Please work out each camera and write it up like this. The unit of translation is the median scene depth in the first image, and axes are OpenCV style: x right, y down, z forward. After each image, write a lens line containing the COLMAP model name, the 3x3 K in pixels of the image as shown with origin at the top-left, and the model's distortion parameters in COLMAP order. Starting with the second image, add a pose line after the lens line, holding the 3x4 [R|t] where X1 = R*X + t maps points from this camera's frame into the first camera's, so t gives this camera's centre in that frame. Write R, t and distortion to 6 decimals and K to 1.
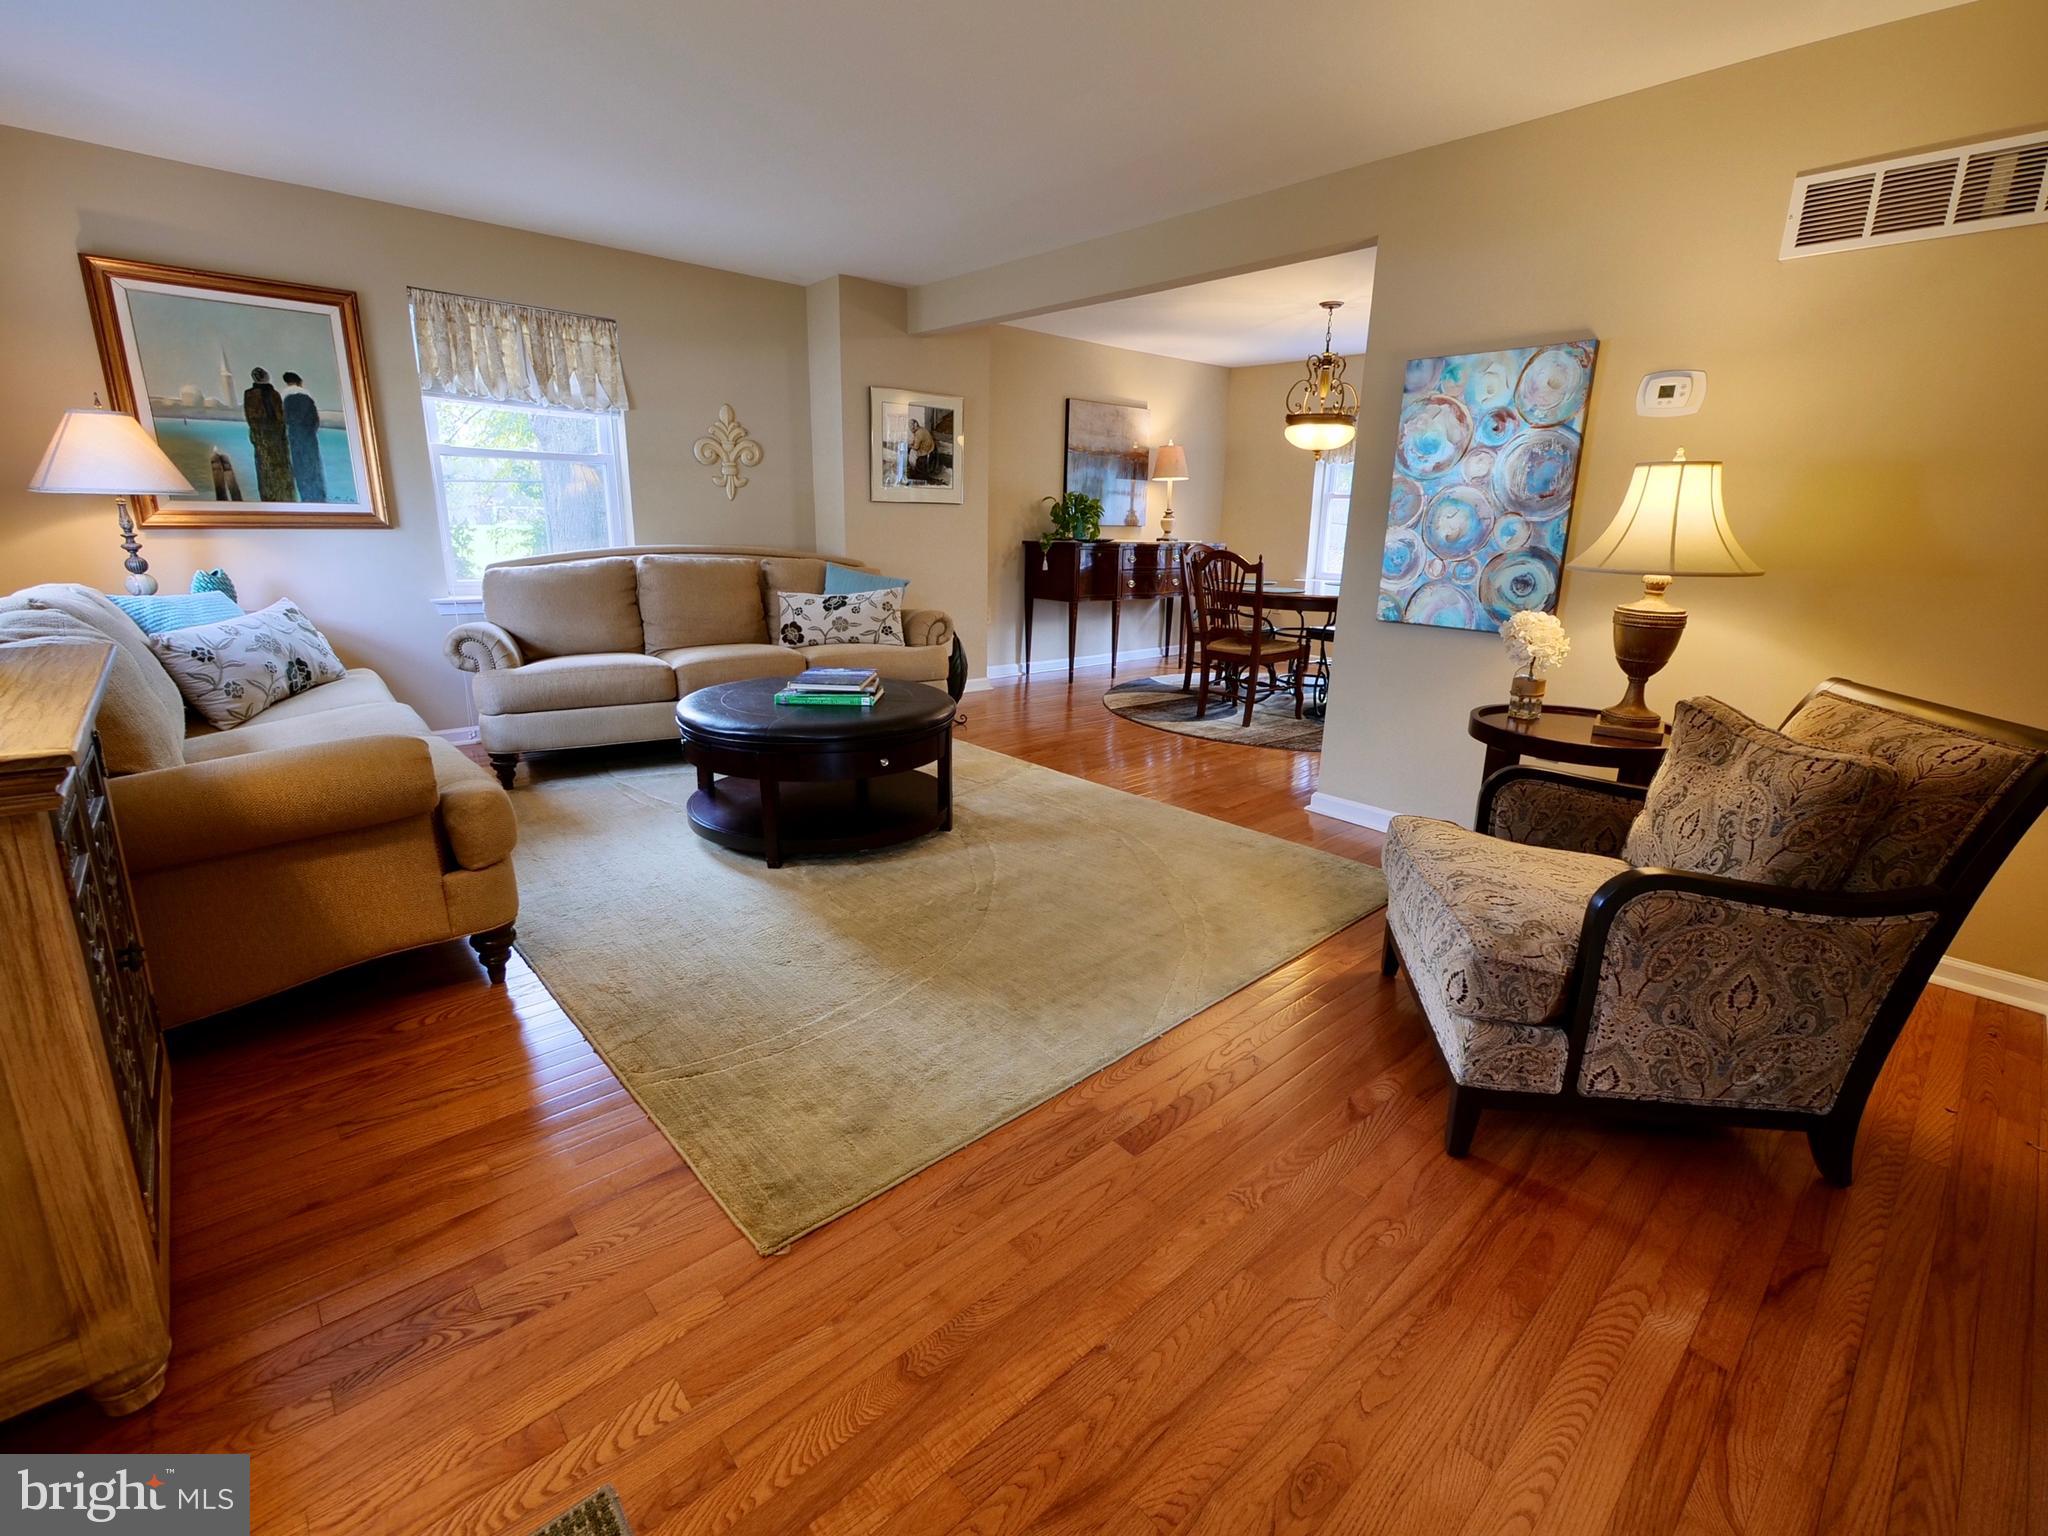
lens RADIAL K [[940.0, 0, 1050.9], [0, 940.0, 758.3], [0, 0, 1]] dist [-0.001829, -0.000403]
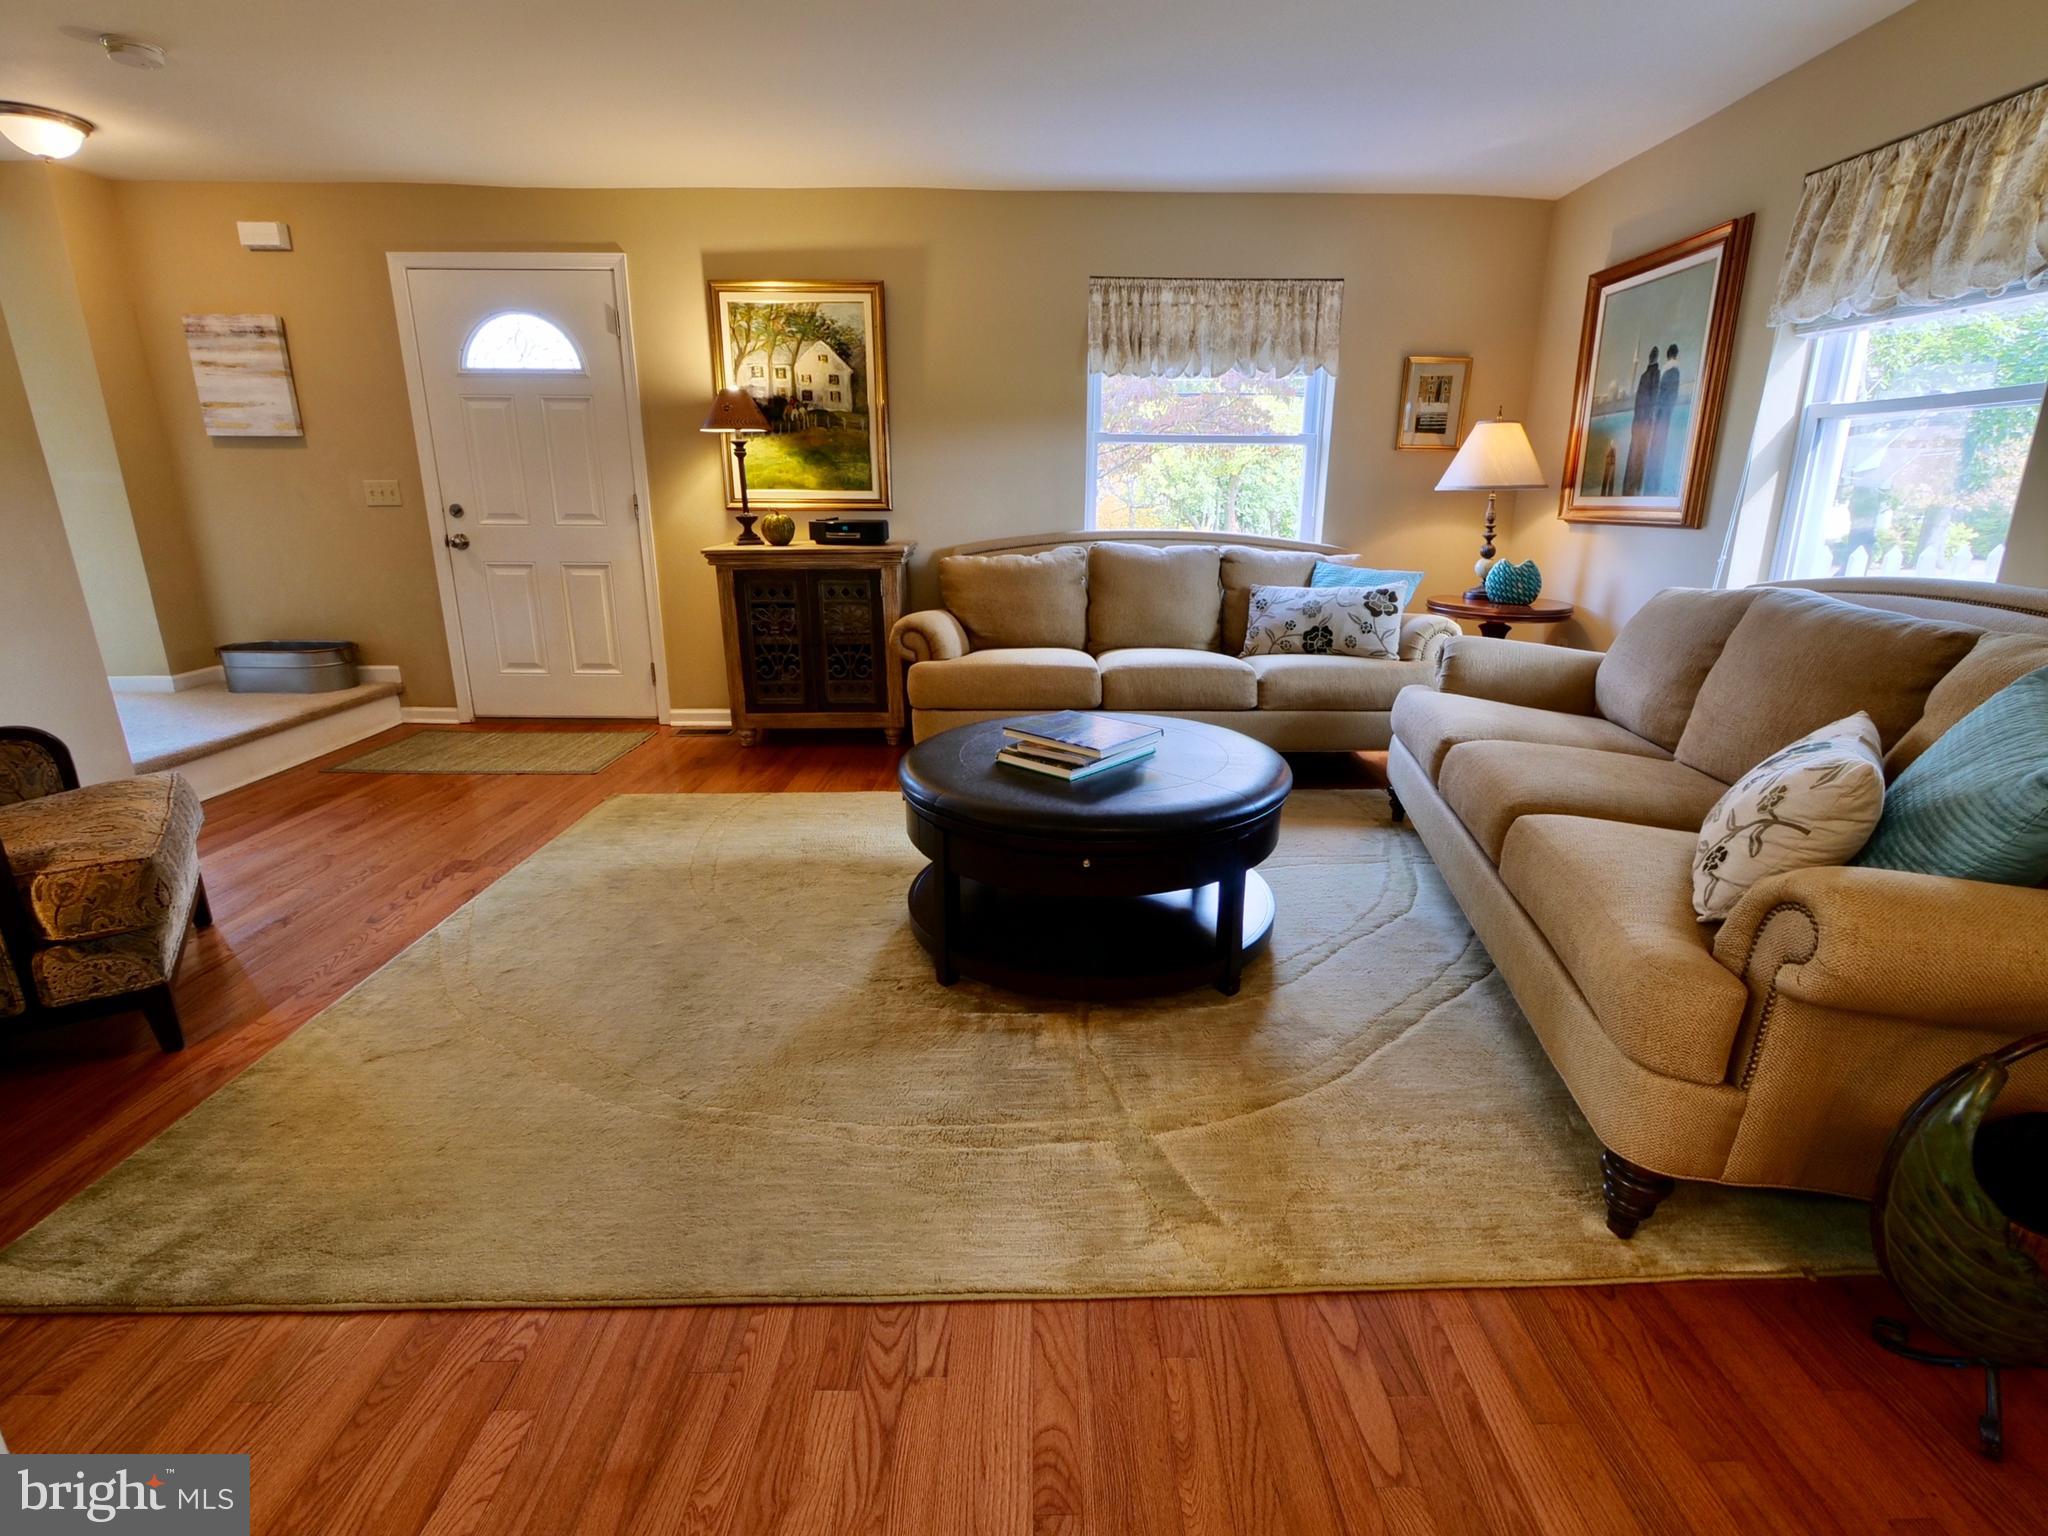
lens RADIAL K [[940.0, 0, 1050.9], [0, 940.0, 758.3], [0, 0, 1]] dist [-0.001829, -0.000403]
pose [[-0.666972, 0.172682, -0.724796, 0.253517], [-0.214869, 0.886867, 0.409022, -0.307628], [0.713428, 0.428542, -0.554411, 1.241970]]
